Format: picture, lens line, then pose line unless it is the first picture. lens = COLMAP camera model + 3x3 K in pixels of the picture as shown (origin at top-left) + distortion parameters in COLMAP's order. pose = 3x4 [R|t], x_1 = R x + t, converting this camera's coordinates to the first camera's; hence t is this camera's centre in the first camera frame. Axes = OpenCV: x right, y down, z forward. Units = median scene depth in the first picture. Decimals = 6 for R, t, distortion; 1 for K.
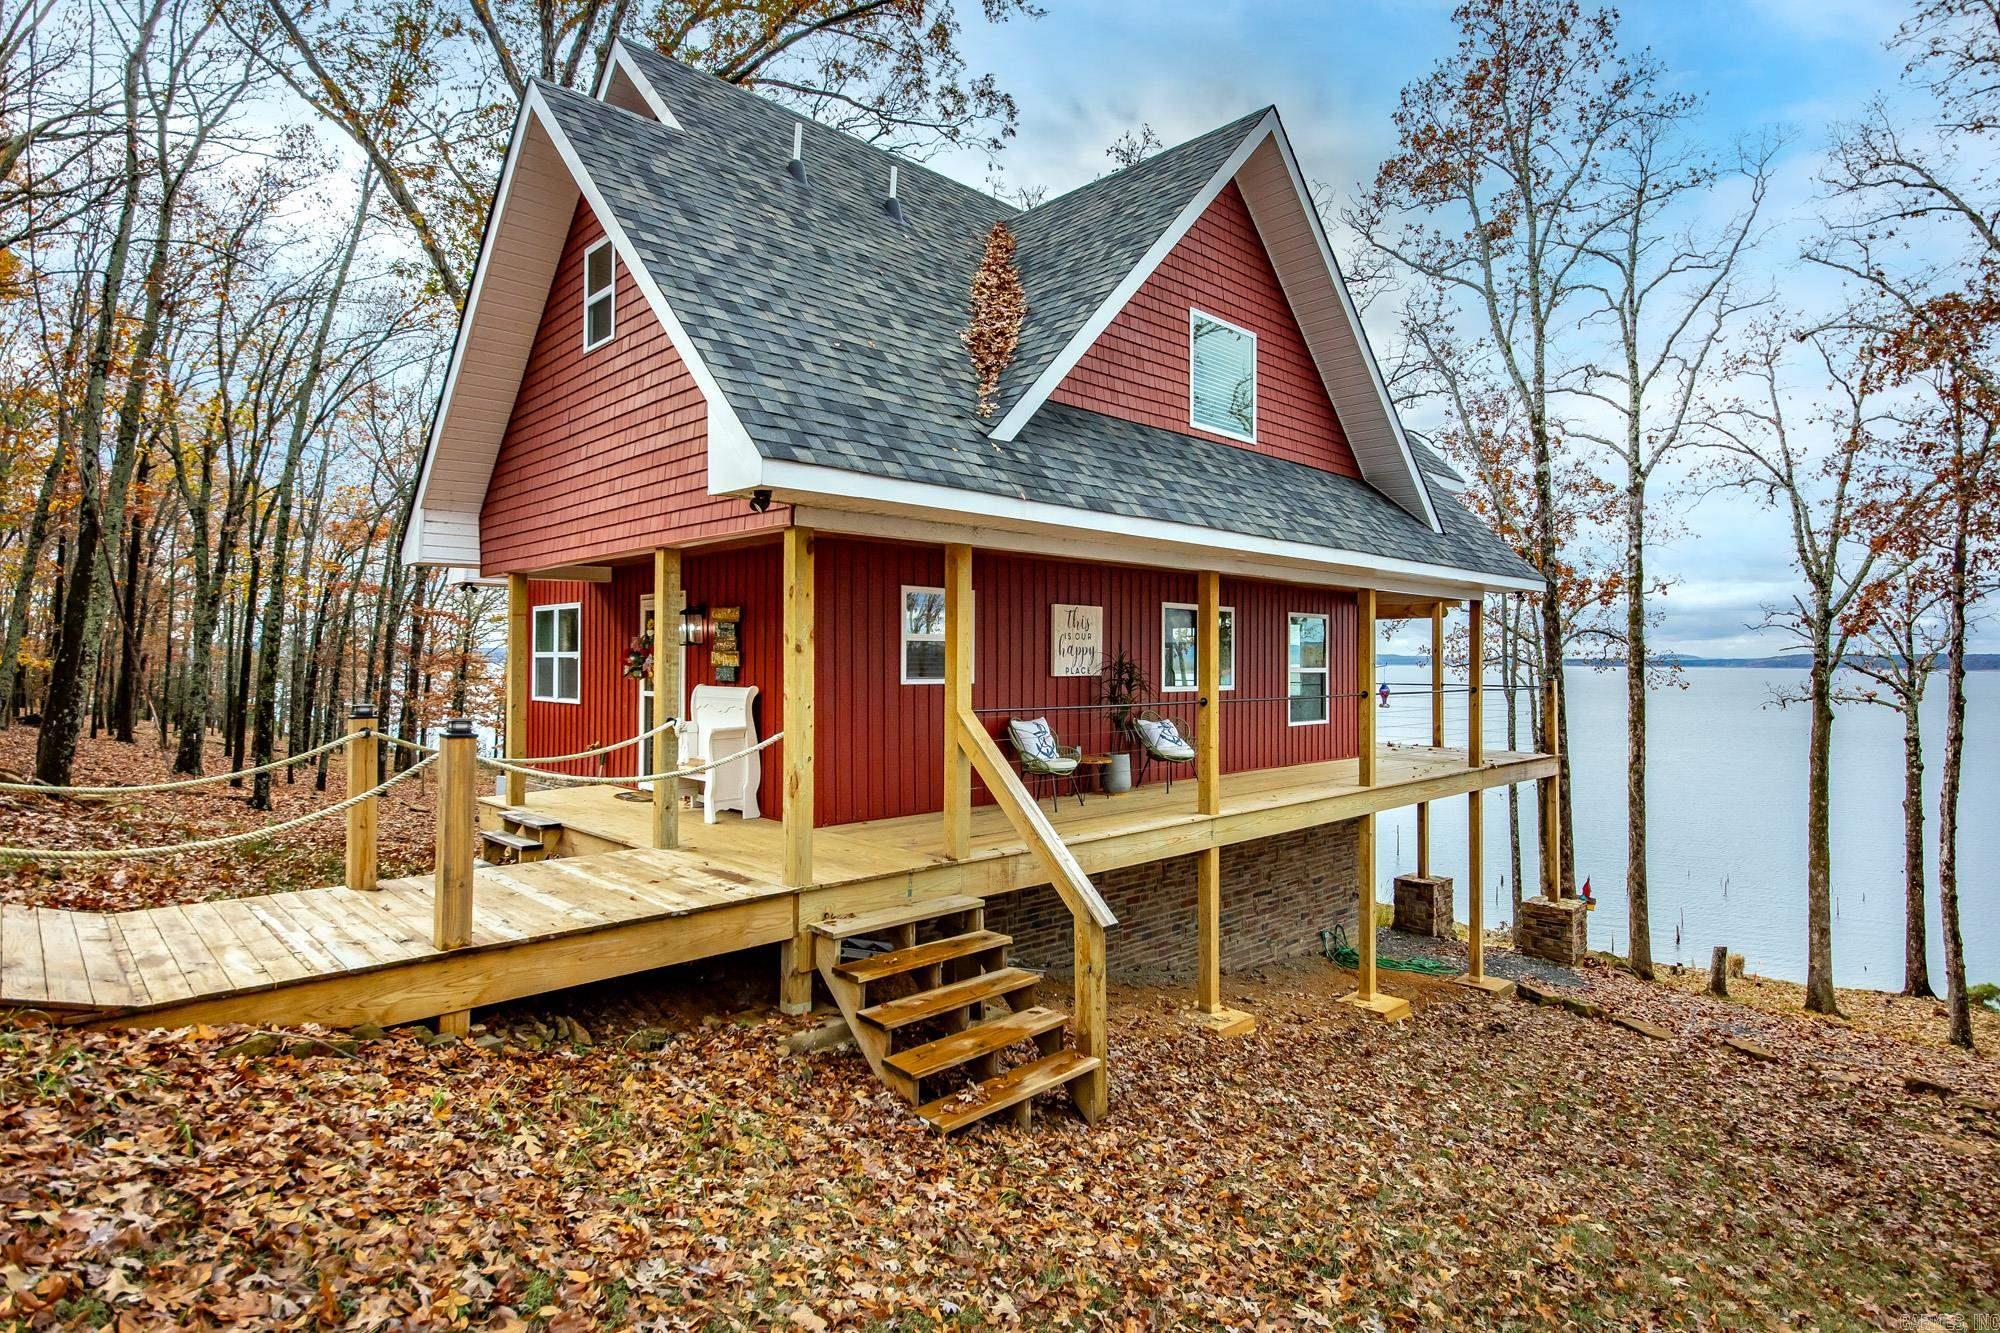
lens RADIAL K [[1037.6, 0, 998.6], [0, 1037.6, 639.8], [0, 0, 1]] dist [-0.001423, -0.000823]
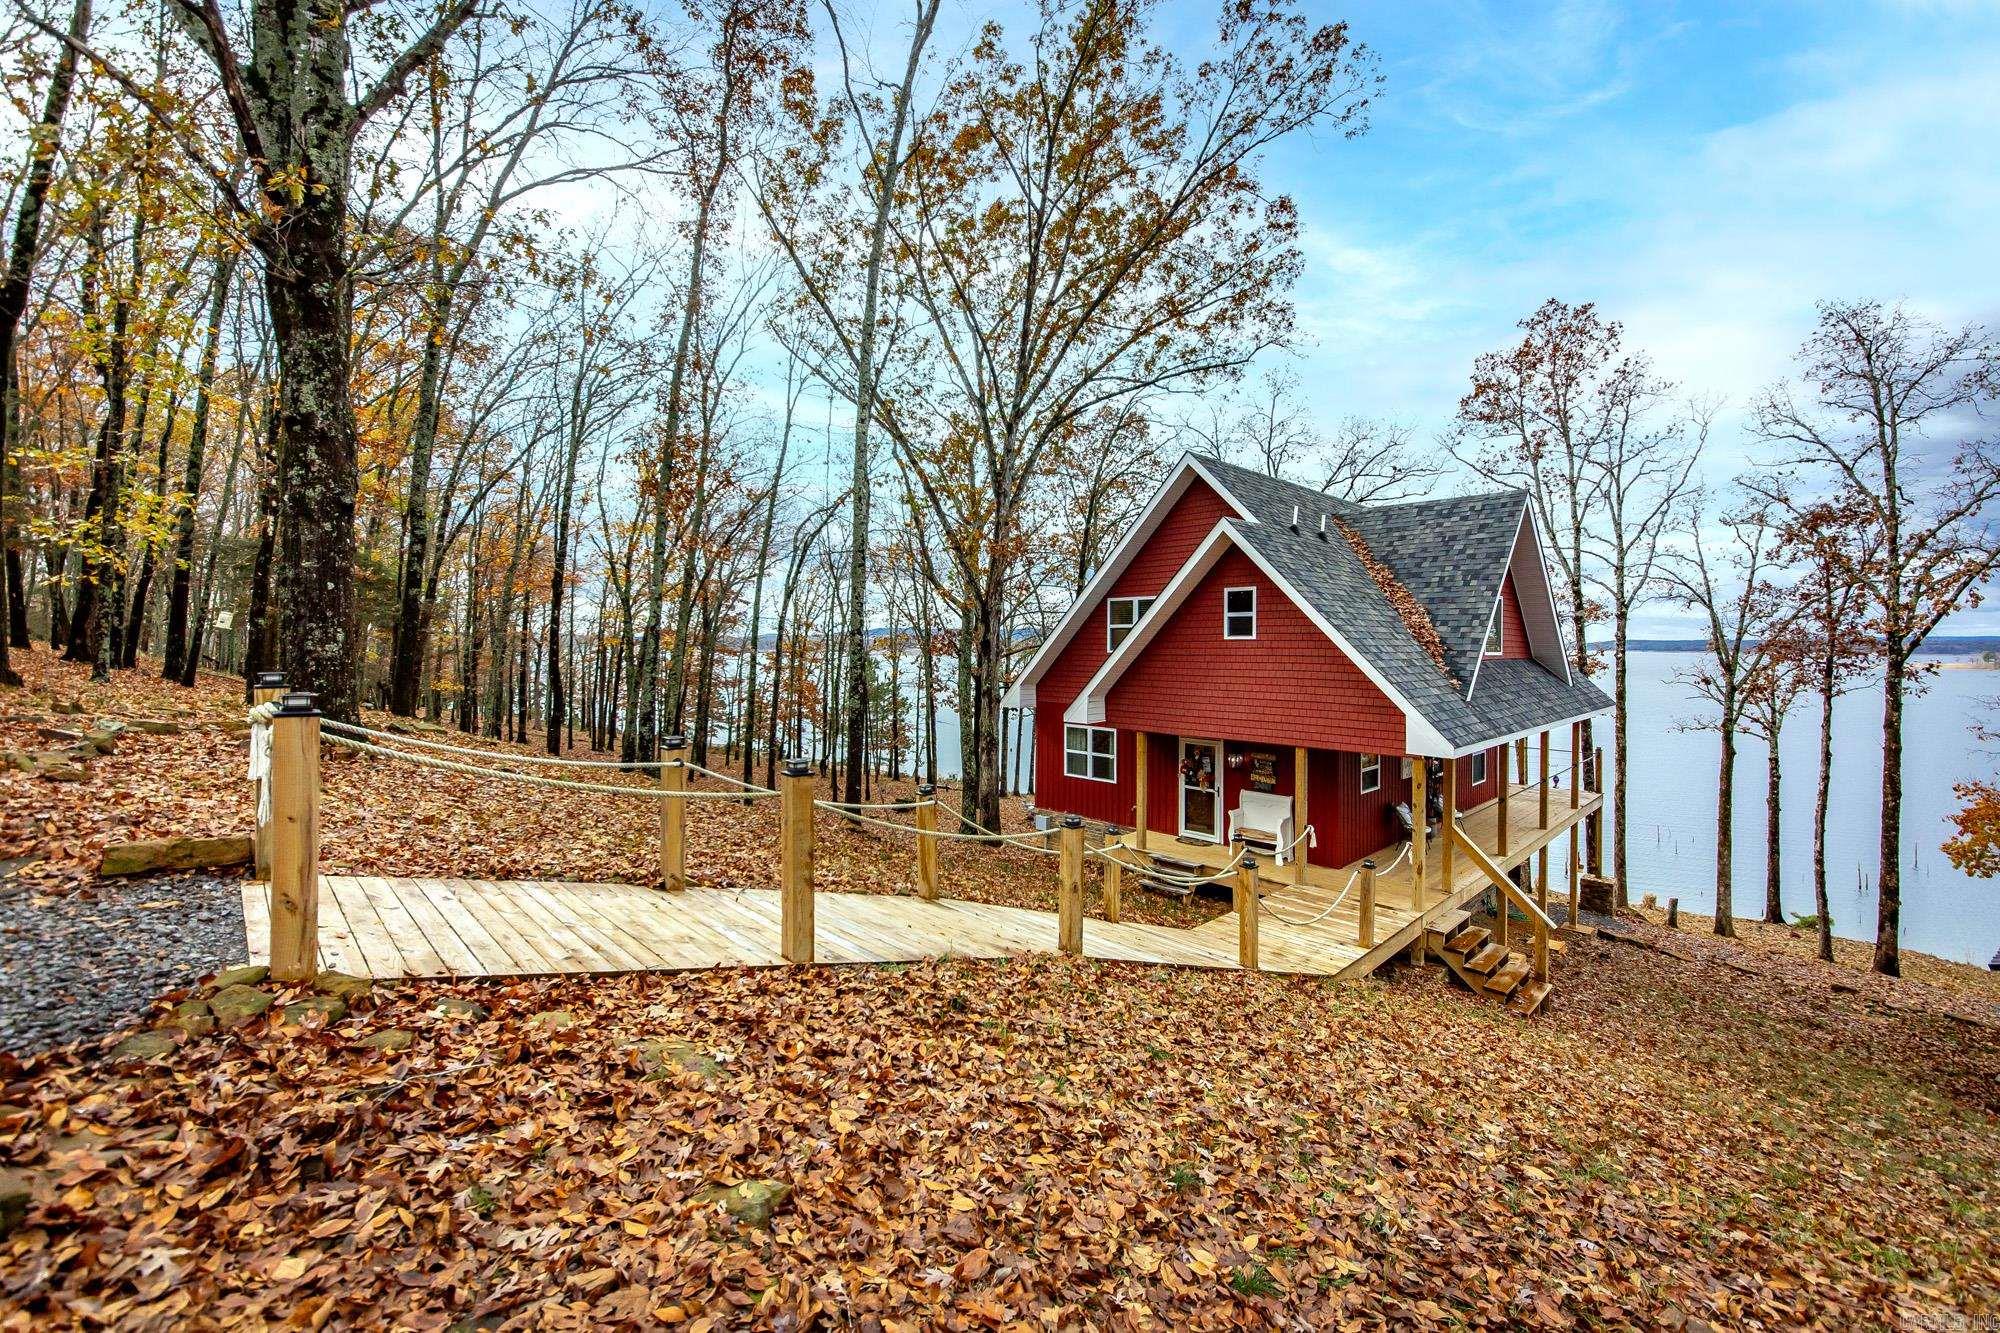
lens RADIAL K [[809.0, 0, 1001.6], [0, 809.0, 646.1], [0, 0, 1]] dist [0.001671, 0.000324]
pose [[0.999950, 0.000974, 0.009918, -0.548577], [-0.001209, 0.999718, 0.023698, -0.191147], [-0.009892, -0.023709, 0.999670, -0.381279]]
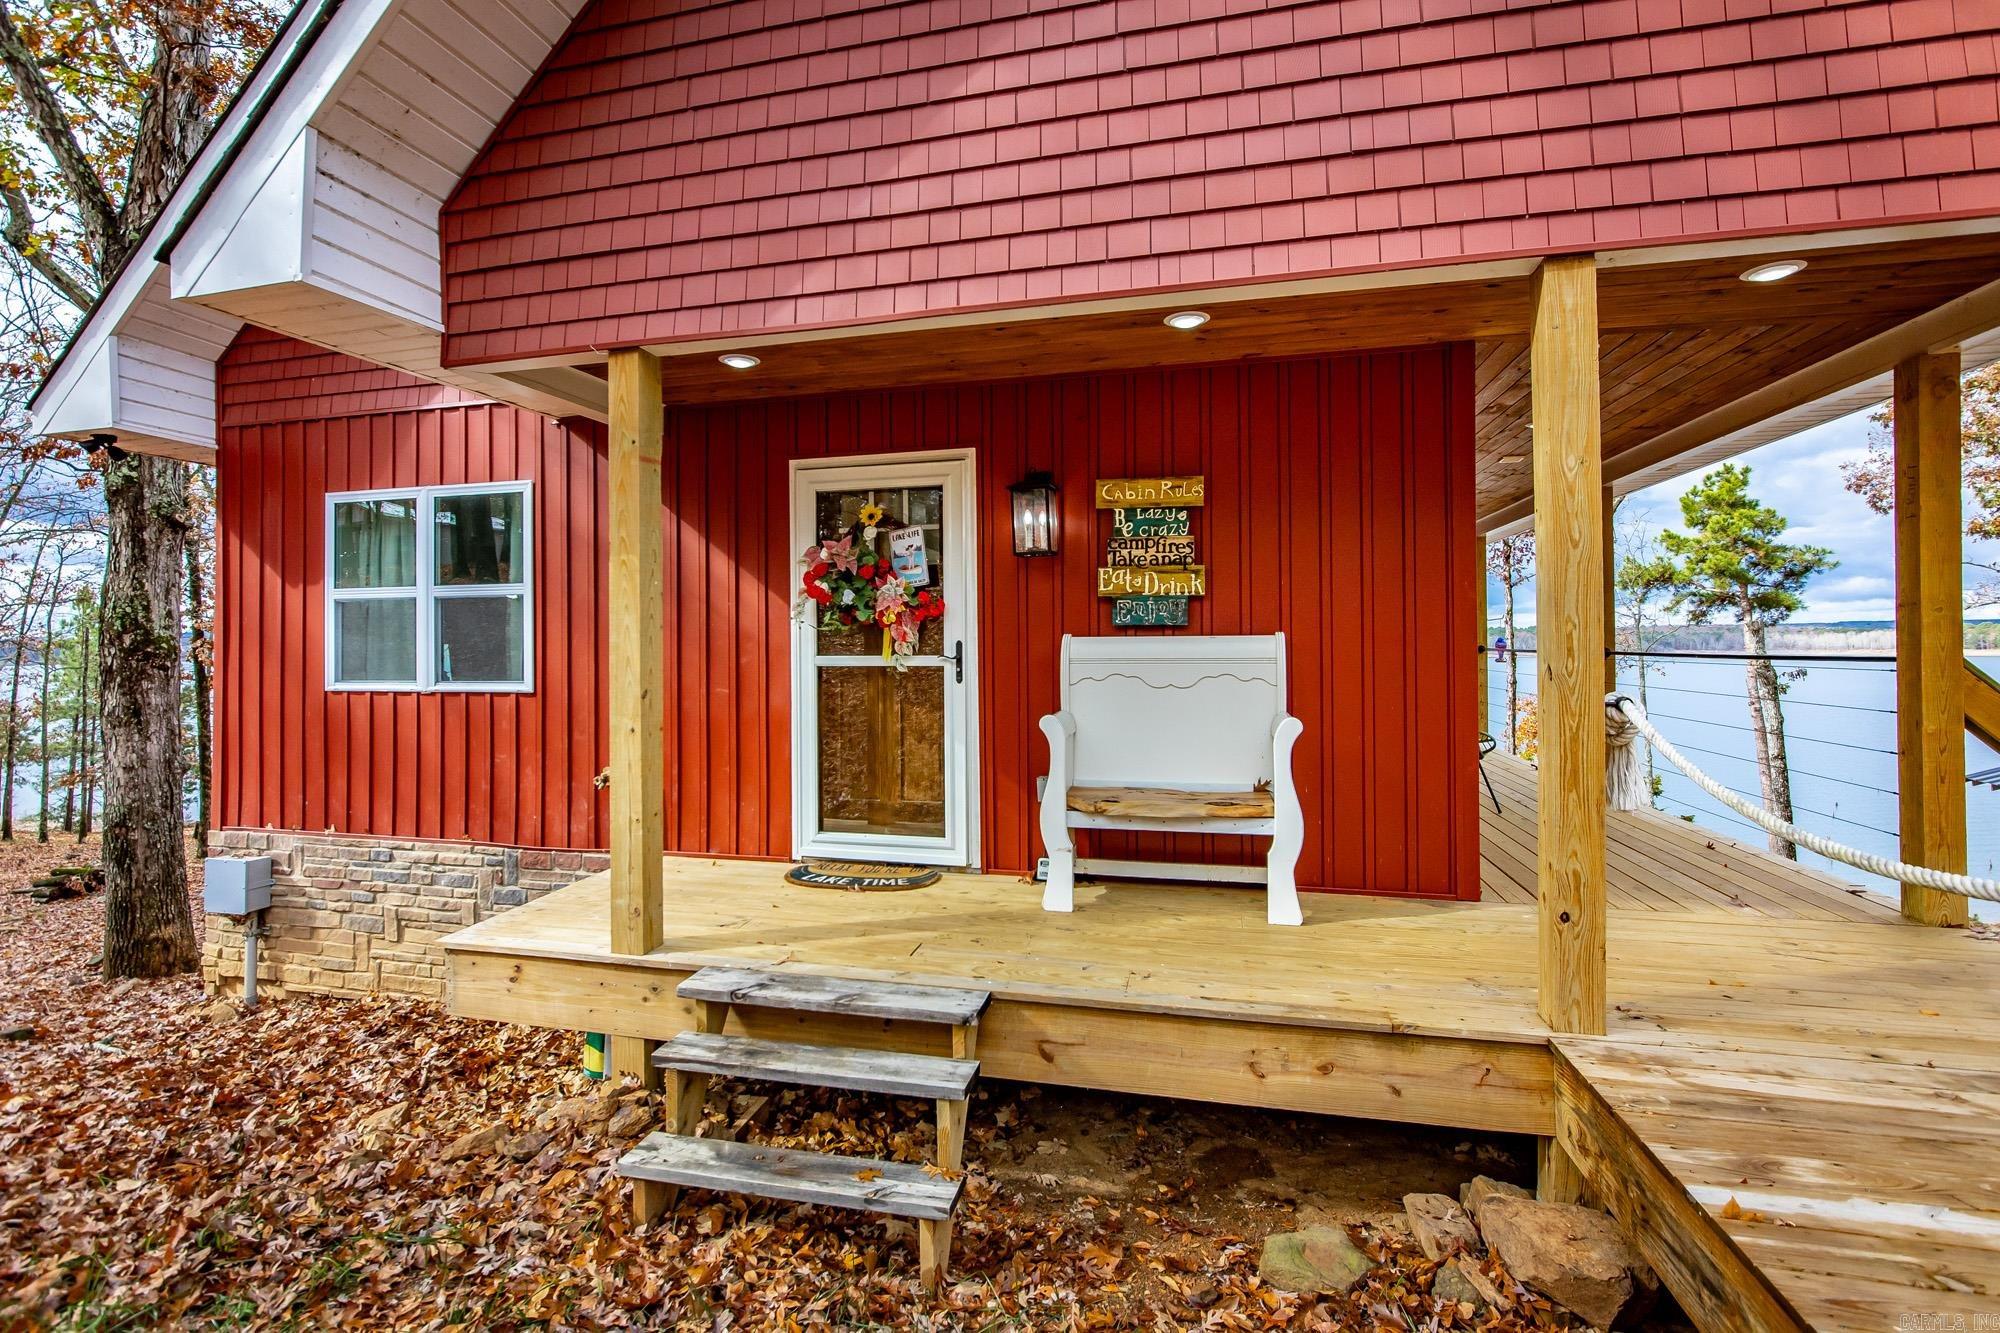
lens RADIAL K [[895.9, 0, 1000.5], [0, 895.9, 631.9], [0, 0, 1]] dist [-0.028308, 0.000461]
pose [[0.842278, -0.002493, 0.539038, -0.389821], [0.000071, 0.999990, 0.004514, 0.028520], [-0.539044, -0.003763, 0.842269, 0.475244]]
